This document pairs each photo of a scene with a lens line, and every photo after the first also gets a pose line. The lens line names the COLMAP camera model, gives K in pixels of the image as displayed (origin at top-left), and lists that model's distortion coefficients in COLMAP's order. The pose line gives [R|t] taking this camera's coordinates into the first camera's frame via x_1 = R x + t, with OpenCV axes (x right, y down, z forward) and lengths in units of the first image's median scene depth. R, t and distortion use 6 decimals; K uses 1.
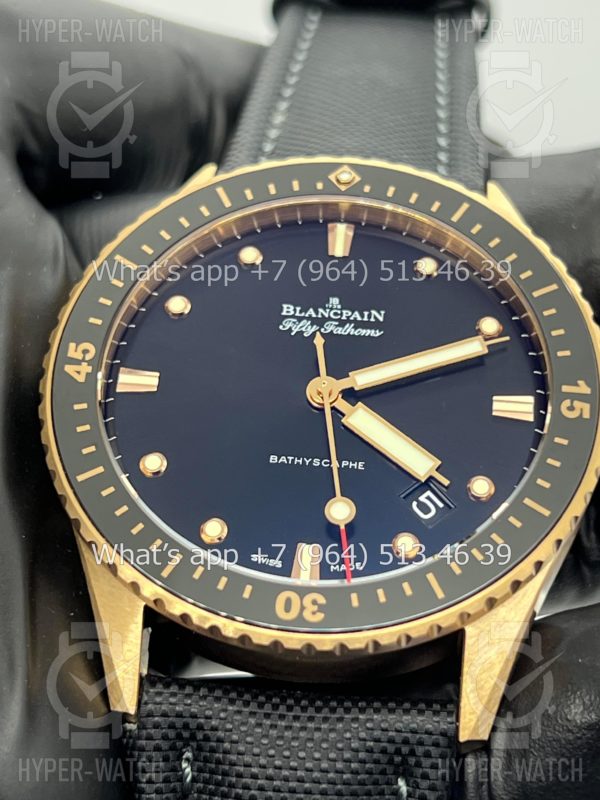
lens RADIAL K [[1889.5, 0, 300.0], [0, 1889.5, 400.0], [0, 0, 1]] dist [0.296686, -0.475405]
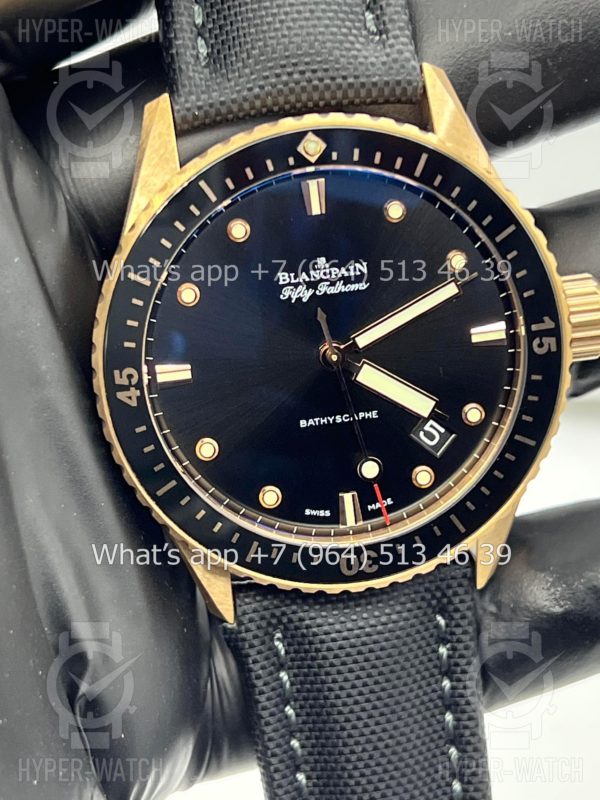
lens RADIAL K [[1860.9, 0, 297.9], [0, 1860.9, 386.8], [0, 0, 1]] dist [0.325882, 0.068613]
pose [[0.970369, -0.224239, 0.090001, -0.117434], [0.119001, 0.767689, 0.629676, -0.725846], [-0.210291, -0.600309, 0.771627, 0.096343]]
